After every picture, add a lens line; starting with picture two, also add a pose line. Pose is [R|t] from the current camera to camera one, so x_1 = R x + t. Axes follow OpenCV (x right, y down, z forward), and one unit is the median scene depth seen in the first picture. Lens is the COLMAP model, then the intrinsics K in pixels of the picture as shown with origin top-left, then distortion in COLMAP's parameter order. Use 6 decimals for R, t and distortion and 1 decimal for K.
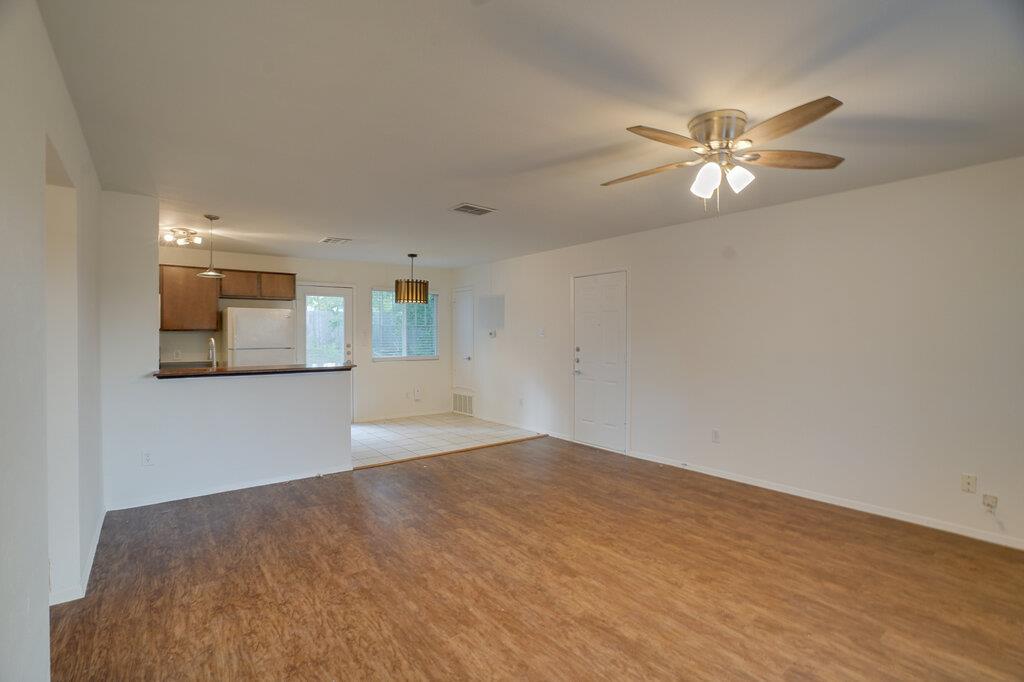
lens RADIAL K [[473.8, 0, 512.0], [0, 473.8, 340.9], [0, 0, 1]] dist [-0.053288, 0.006768]
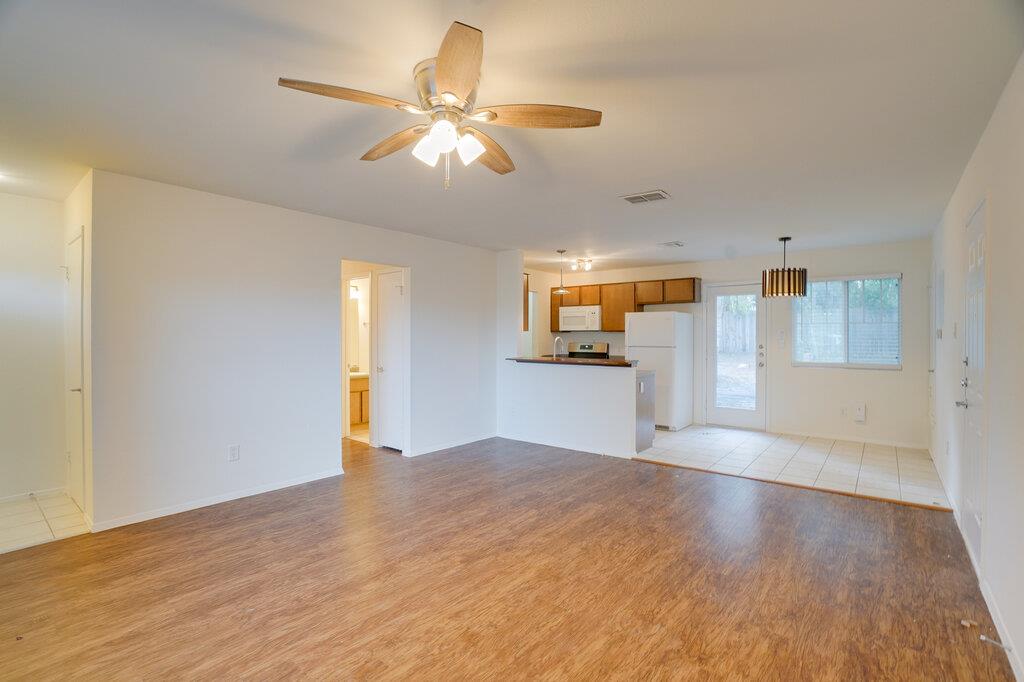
lens RADIAL K [[473.8, 0, 505.5], [0, 473.8, 339.3], [0, 0, 1]] dist [-0.053288, 0.006768]
pose [[0.212862, 0.007323, -0.977055, 0.982590], [-0.011911, 0.999917, 0.004900, -0.006940], [0.977010, 0.010595, 0.212931, 0.713581]]
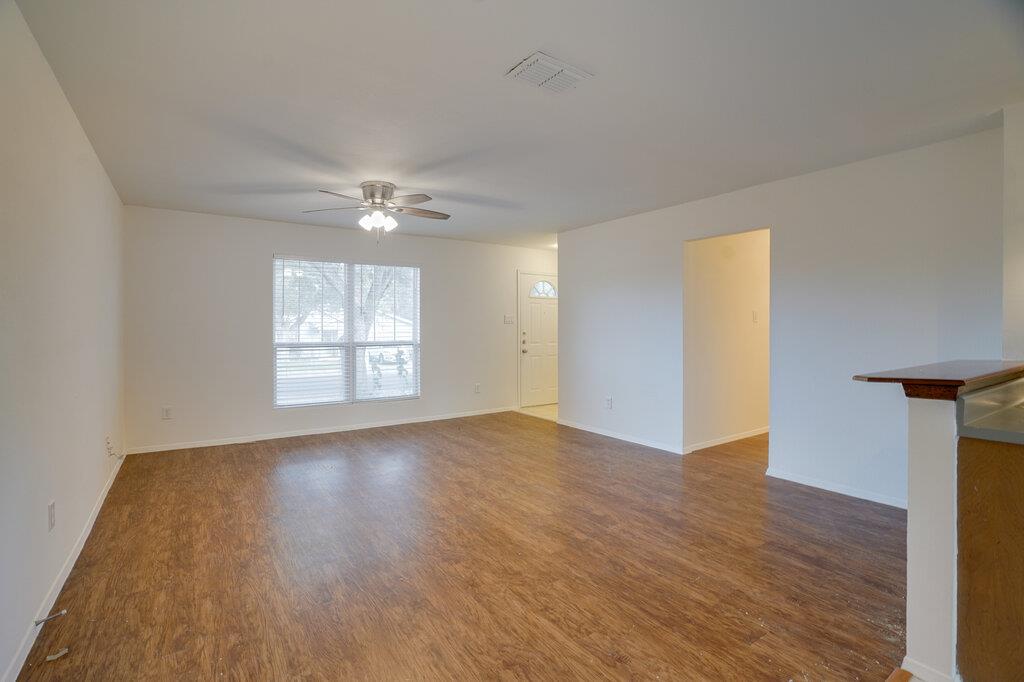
lens RADIAL K [[473.8, 0, 502.4], [0, 473.8, 336.9], [0, 0, 1]] dist [-0.053288, 0.006768]
pose [[-0.997275, 0.003560, 0.073687, -0.090613], [0.005699, 0.999568, 0.028837, 0.011322], [-0.073552, 0.029178, -0.996864, 2.016651]]
